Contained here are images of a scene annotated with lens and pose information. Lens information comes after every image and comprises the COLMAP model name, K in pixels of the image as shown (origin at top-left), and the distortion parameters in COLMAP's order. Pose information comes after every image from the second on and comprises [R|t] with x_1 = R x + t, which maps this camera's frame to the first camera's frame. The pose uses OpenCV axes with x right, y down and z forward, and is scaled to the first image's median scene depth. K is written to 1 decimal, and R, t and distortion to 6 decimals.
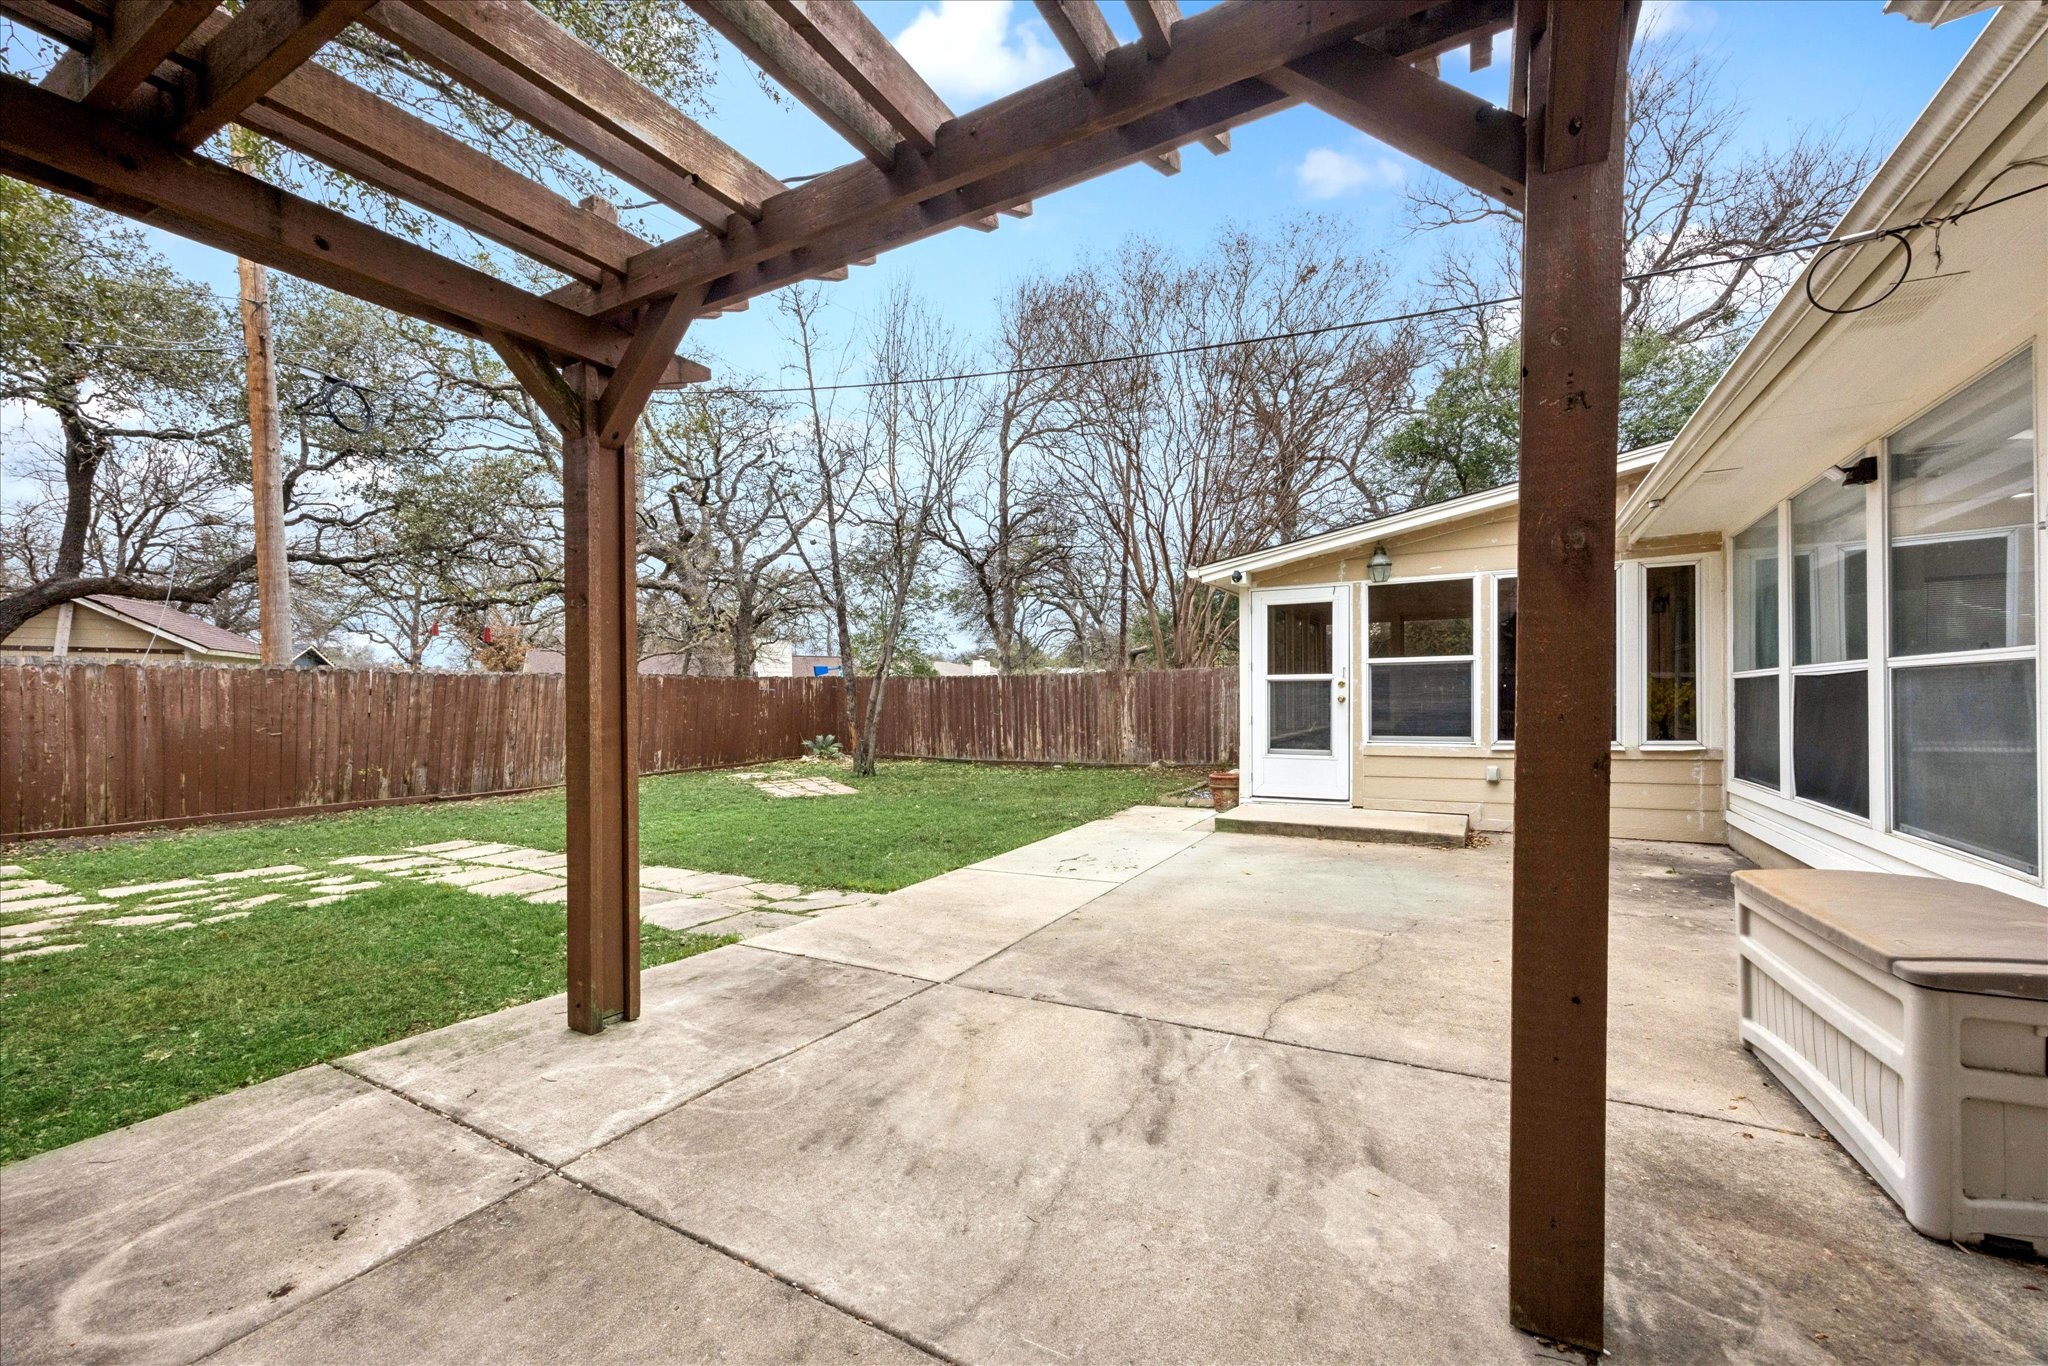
lens RADIAL K [[824.5, 0, 1019.3], [0, 824.5, 705.3], [0, 0, 1]] dist [0.001893, 0.000262]
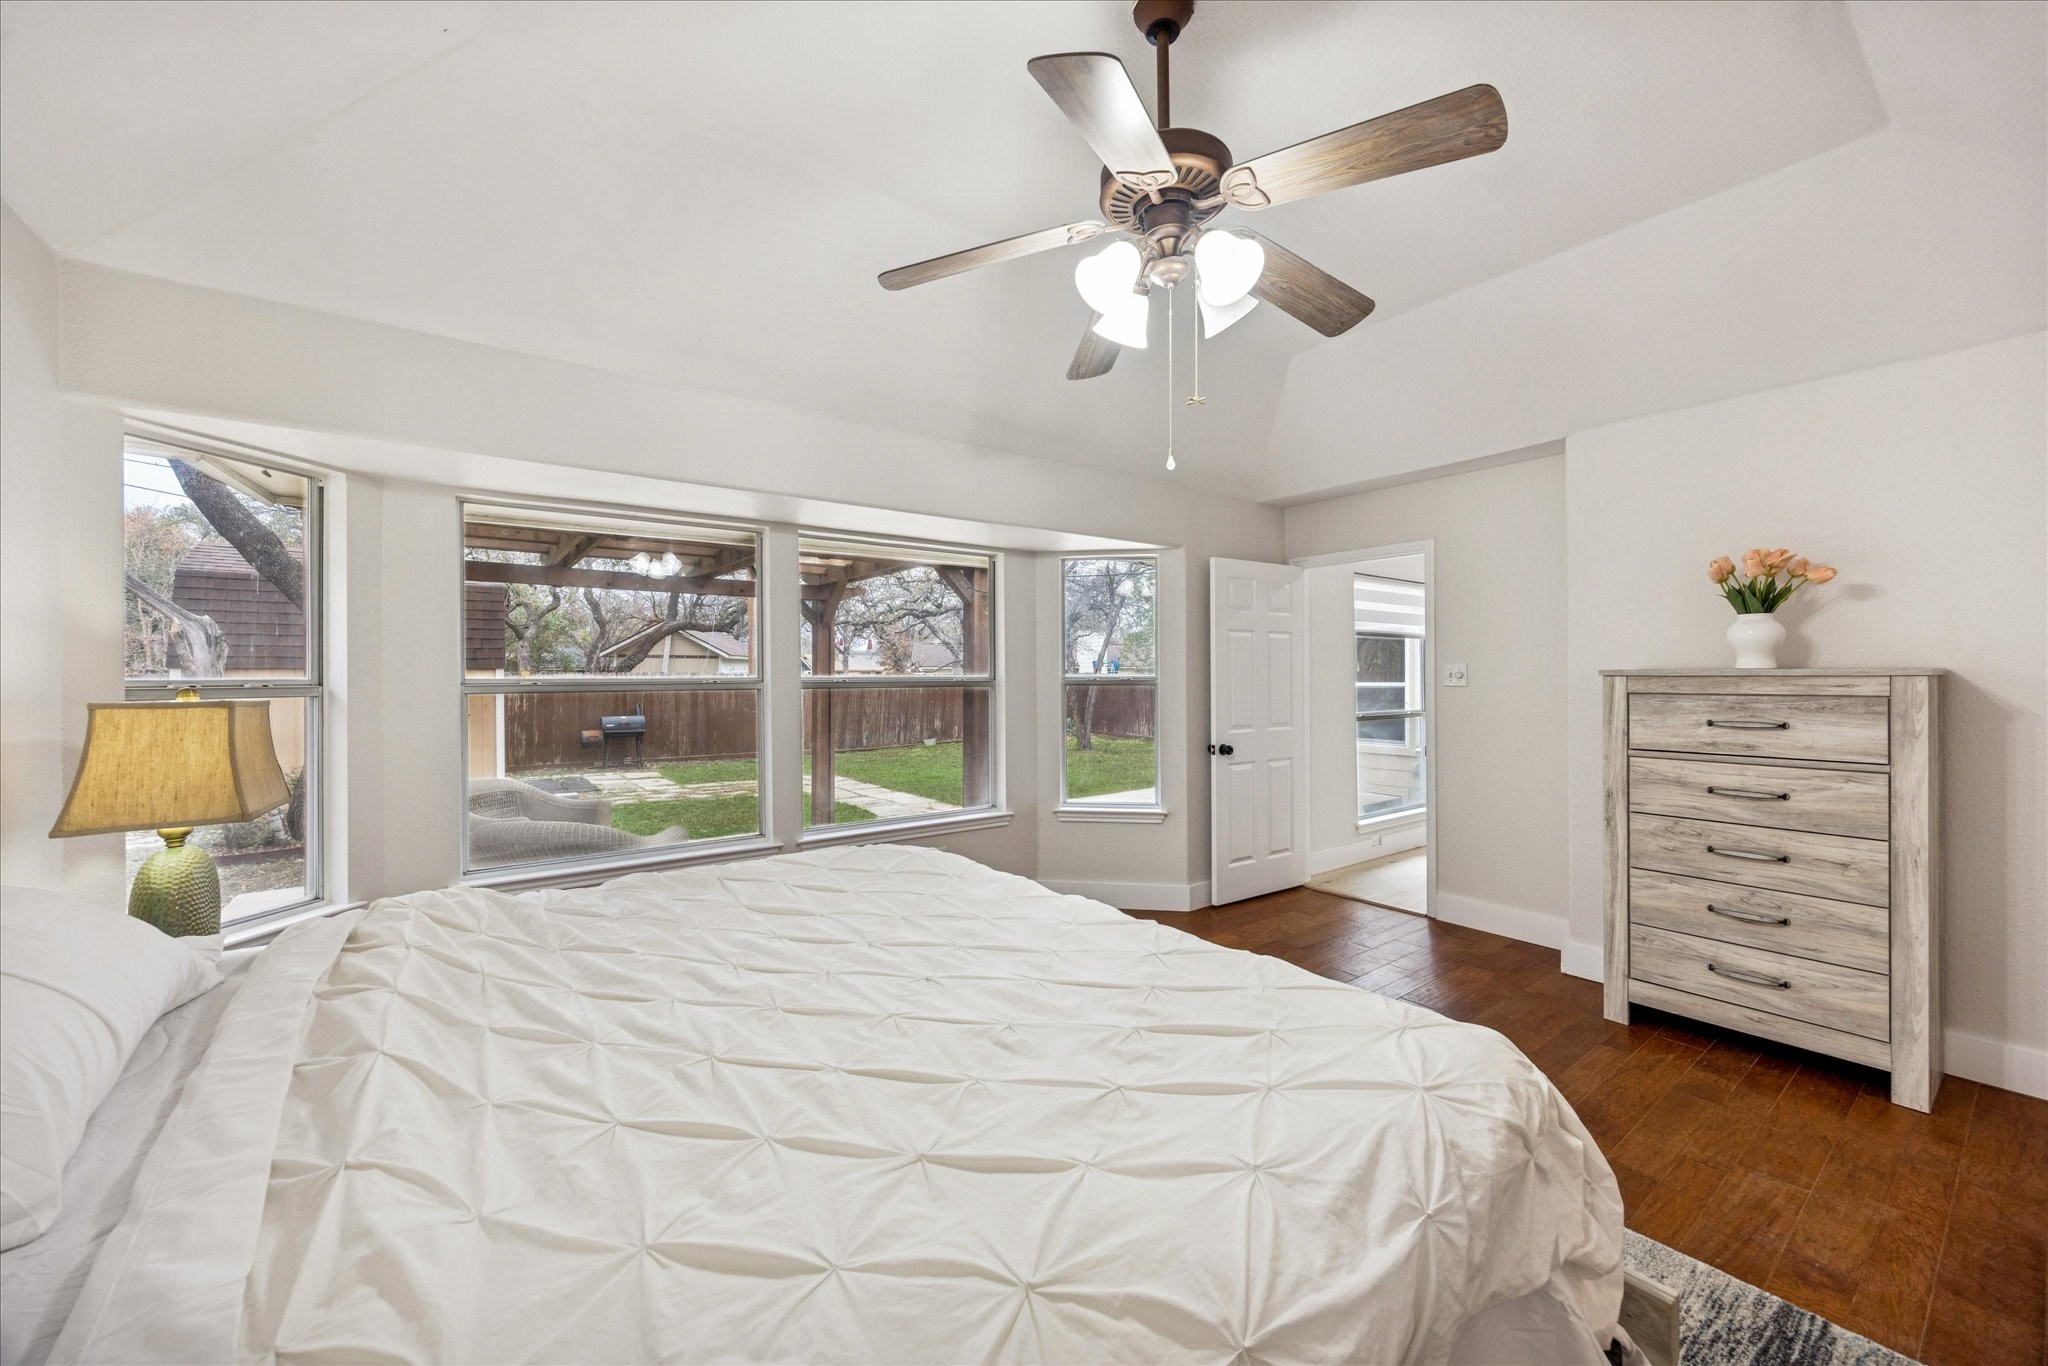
lens RADIAL K [[824.5, 0, 1031.2], [0, 824.5, 672.2], [0, 0, 1]] dist [0.001893, 0.000262]
pose [[0.908500, 0.007074, -0.417826, 0.516552], [-0.011239, 0.999909, -0.007511, -0.056030], [0.417735, 0.011520, 0.908496, -0.495592]]
